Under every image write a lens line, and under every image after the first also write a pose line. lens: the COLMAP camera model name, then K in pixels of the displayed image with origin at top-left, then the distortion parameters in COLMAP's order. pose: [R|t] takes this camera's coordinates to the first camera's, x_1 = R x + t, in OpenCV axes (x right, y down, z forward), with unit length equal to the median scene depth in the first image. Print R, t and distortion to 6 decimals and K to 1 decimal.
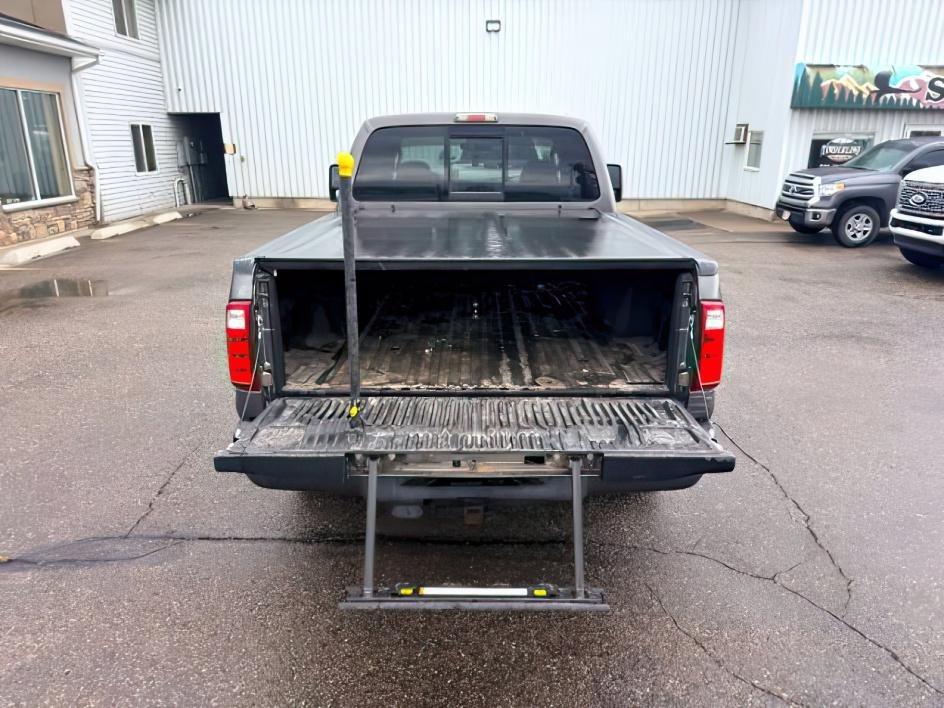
lens RADIAL K [[675.2, 0, 479.9], [0, 675.2, 358.0], [0, 0, 1]] dist [0.004758, -0.009836]
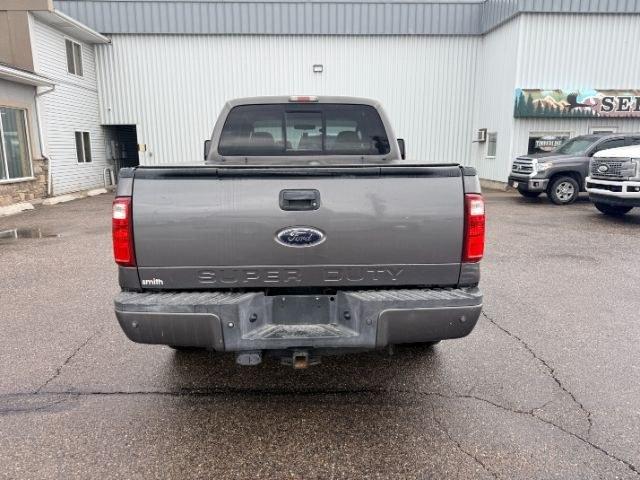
lens RADIAL K [[457.7, 0, 322.0], [0, 457.7, 237.3], [0, 0, 1]] dist [0.004758, -0.009836]
pose [[0.999695, -0.013076, 0.020953, 0.007413], [0.015502, 0.992636, -0.120141, 0.045881], [-0.019227, 0.120429, 0.992536, 0.044066]]
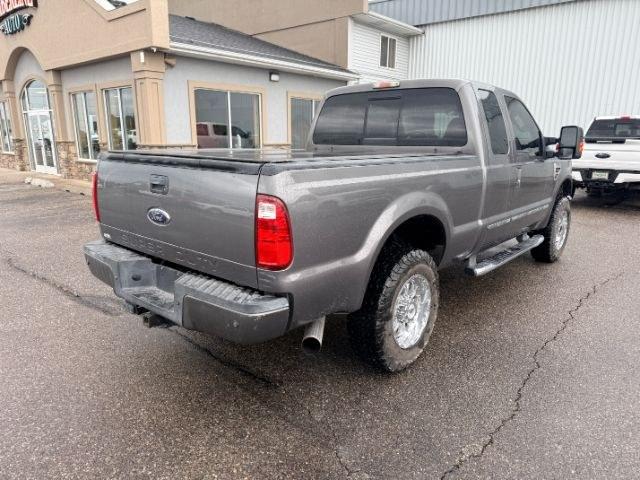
lens RADIAL K [[457.7, 0, 314.4], [0, 457.7, 242.0], [0, 0, 1]] dist [0.004758, -0.009836]
pose [[0.747686, 0.151036, -0.646648, 0.414491], [-0.203684, 0.979013, -0.006844, -0.006128], [0.632043, 0.136829, 0.762758, 0.187342]]
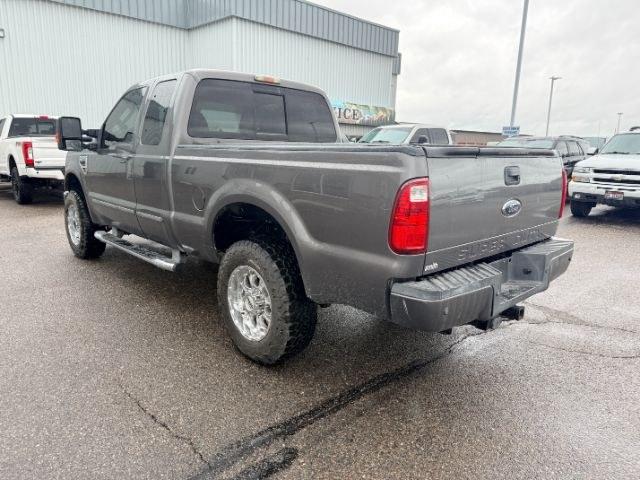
lens RADIAL K [[457.7, 0, 322.2], [0, 457.7, 236.4], [0, 0, 1]] dist [0.004758, -0.009836]
pose [[0.726801, -0.117046, 0.676802, -0.454559], [0.188903, 0.981437, -0.033128, 0.004959], [-0.660361, 0.151927, 0.735419, 0.228755]]
